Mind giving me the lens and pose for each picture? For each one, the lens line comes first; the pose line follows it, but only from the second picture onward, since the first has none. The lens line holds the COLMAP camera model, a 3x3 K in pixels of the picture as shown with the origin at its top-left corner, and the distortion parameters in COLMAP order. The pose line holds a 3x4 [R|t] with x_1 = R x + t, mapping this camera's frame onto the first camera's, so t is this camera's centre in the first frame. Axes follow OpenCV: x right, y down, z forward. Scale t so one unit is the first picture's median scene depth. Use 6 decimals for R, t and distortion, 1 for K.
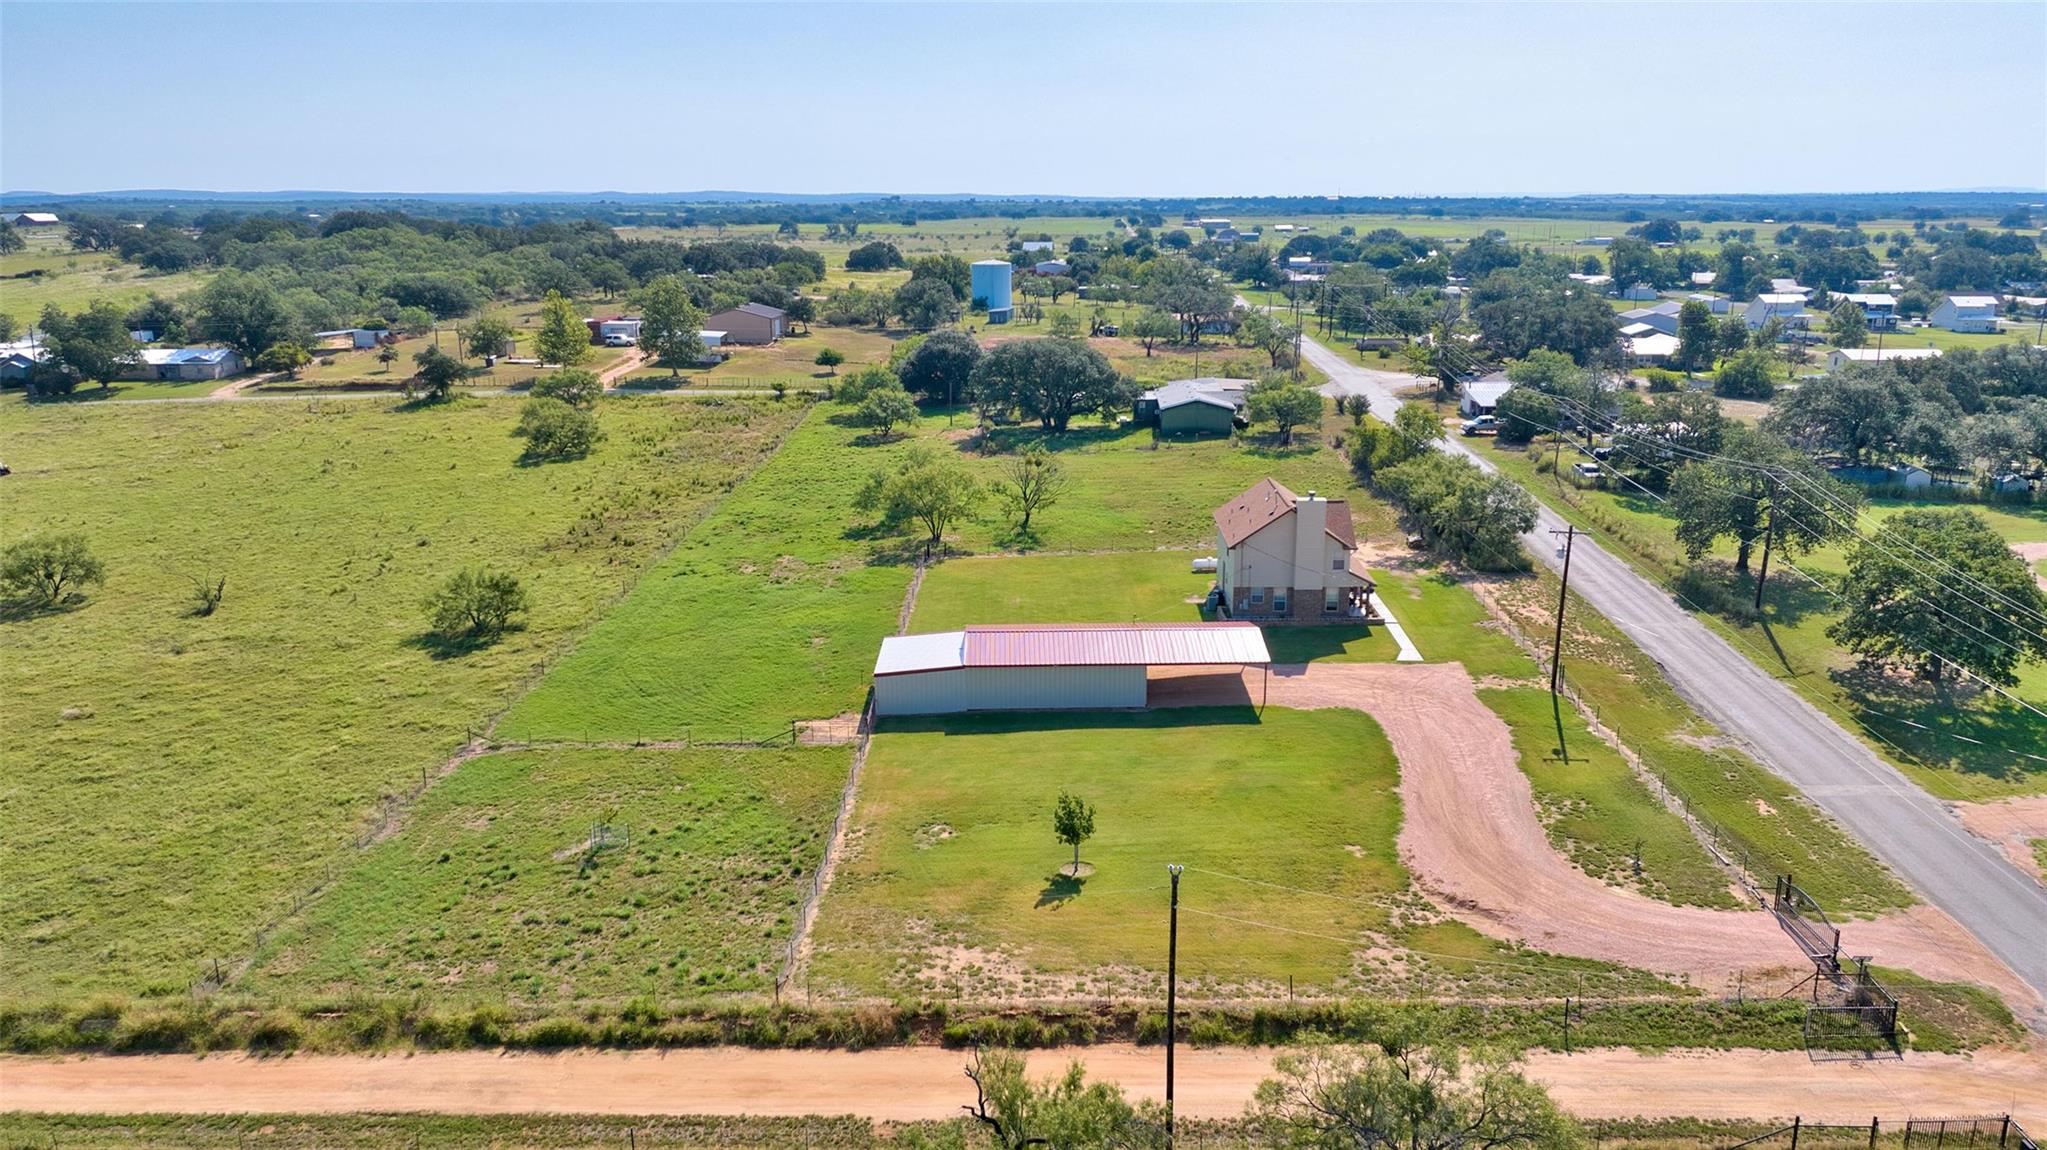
lens RADIAL K [[1446.2, 0, 1024.8], [0, 1446.2, 572.6], [0, 0, 1]] dist [0.003174, -0.005069]
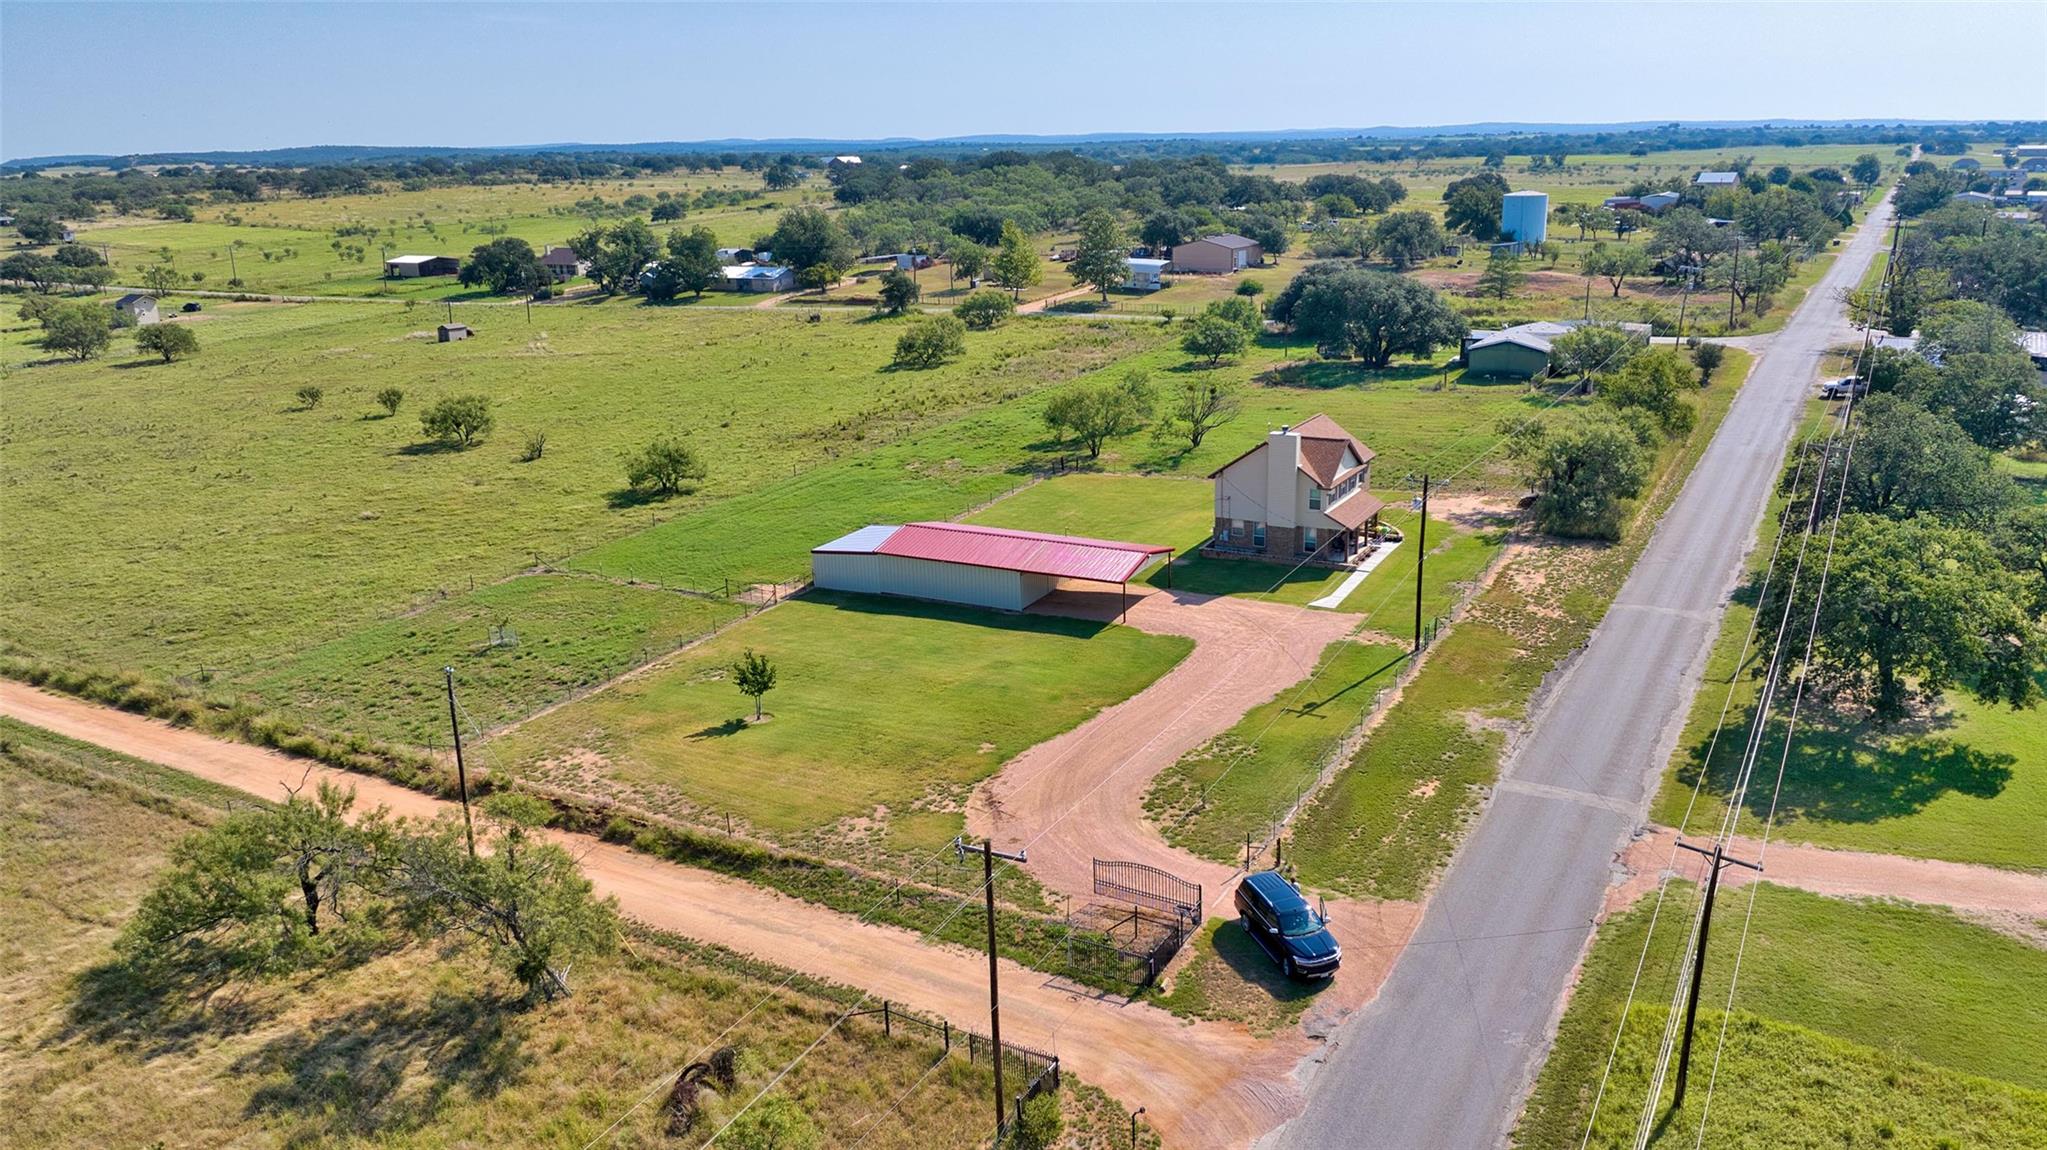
lens RADIAL K [[1439.2, 0, 1024.7], [0, 1439.2, 559.4], [0, 0, 1]] dist [0.030120, -0.061646]
pose [[0.875542, 0.116787, -0.468814, 0.538839], [-0.100560, 0.993144, 0.059602, -0.007565], [0.472561, -0.005040, 0.881284, 0.063321]]
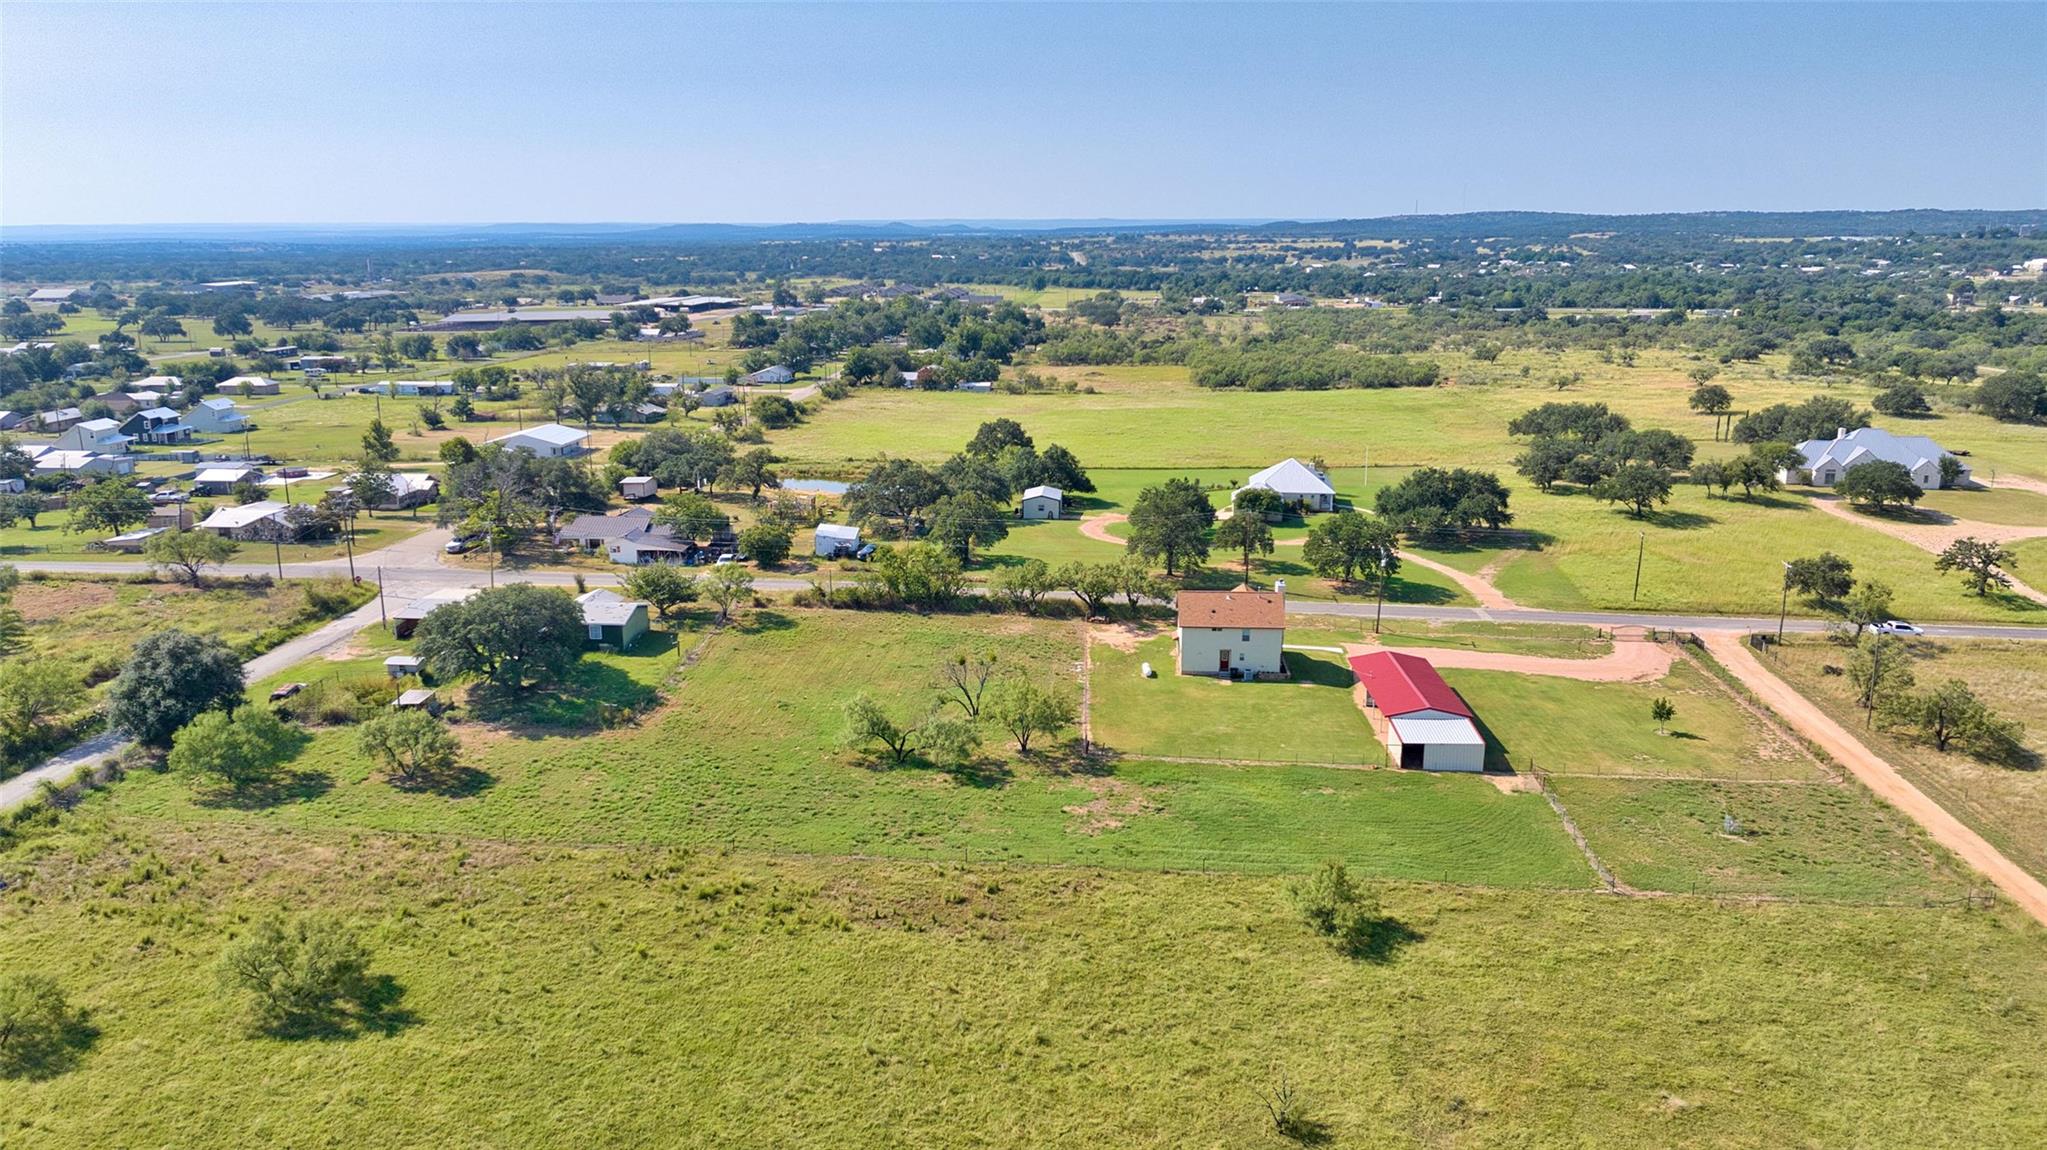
lens RADIAL K [[1439.2, 0, 1024.7], [0, 1439.2, 559.4], [0, 0, 1]] dist [0.030120, -0.061646]
pose [[0.043154, -0.221742, 0.974150, -1.425683], [0.256661, 0.944794, 0.203690, -0.497720], [-0.965538, 0.241237, 0.097684, 1.172295]]
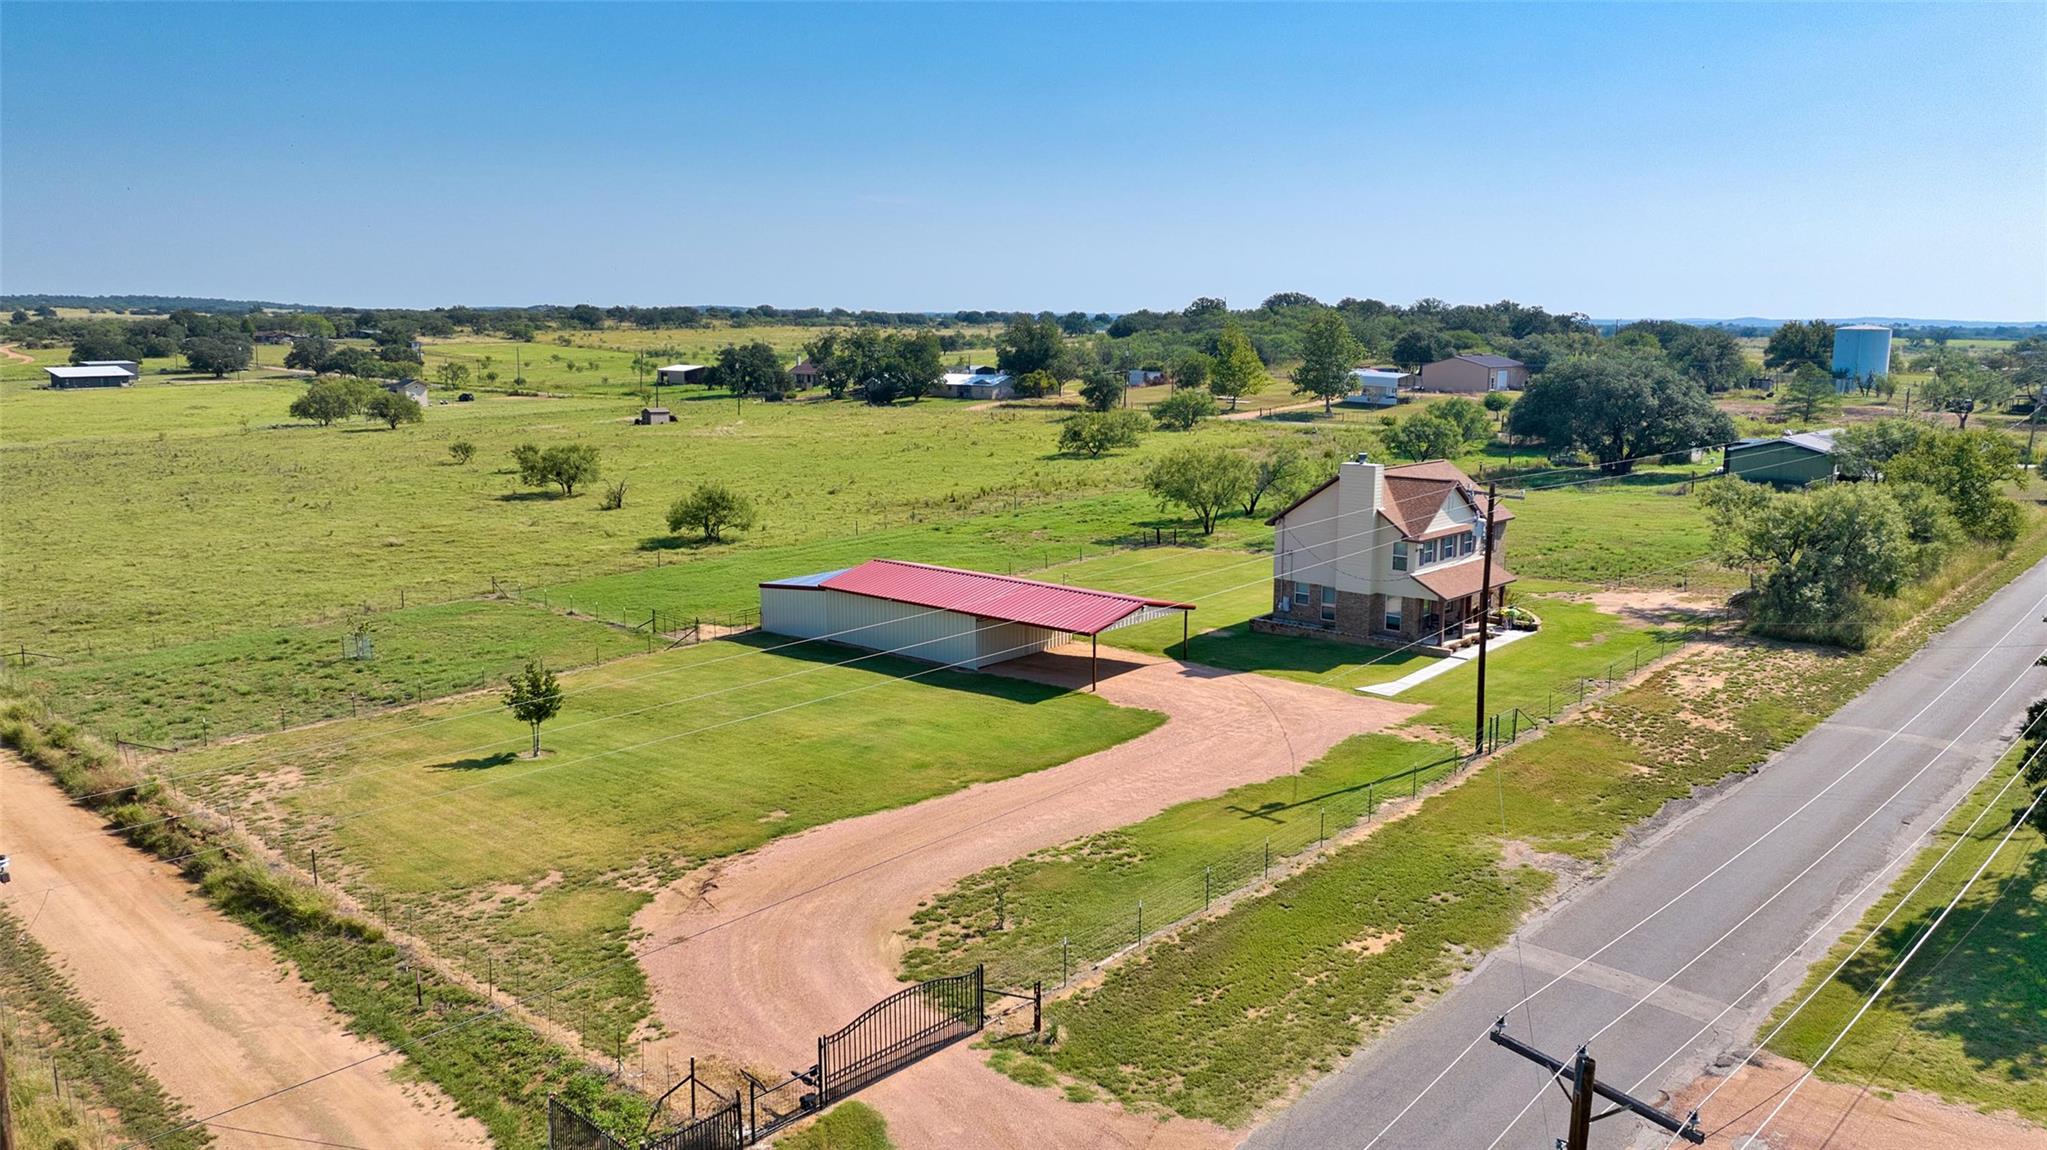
lens RADIAL K [[1439.2, 0, 1024.7], [0, 1439.2, 559.4], [0, 0, 1]] dist [0.030120, -0.061646]
pose [[0.745067, 0.115084, -0.656987, 0.579427], [-0.174318, 0.984366, -0.025258, 0.044816], [0.643808, 0.133343, 0.753479, 0.380247]]
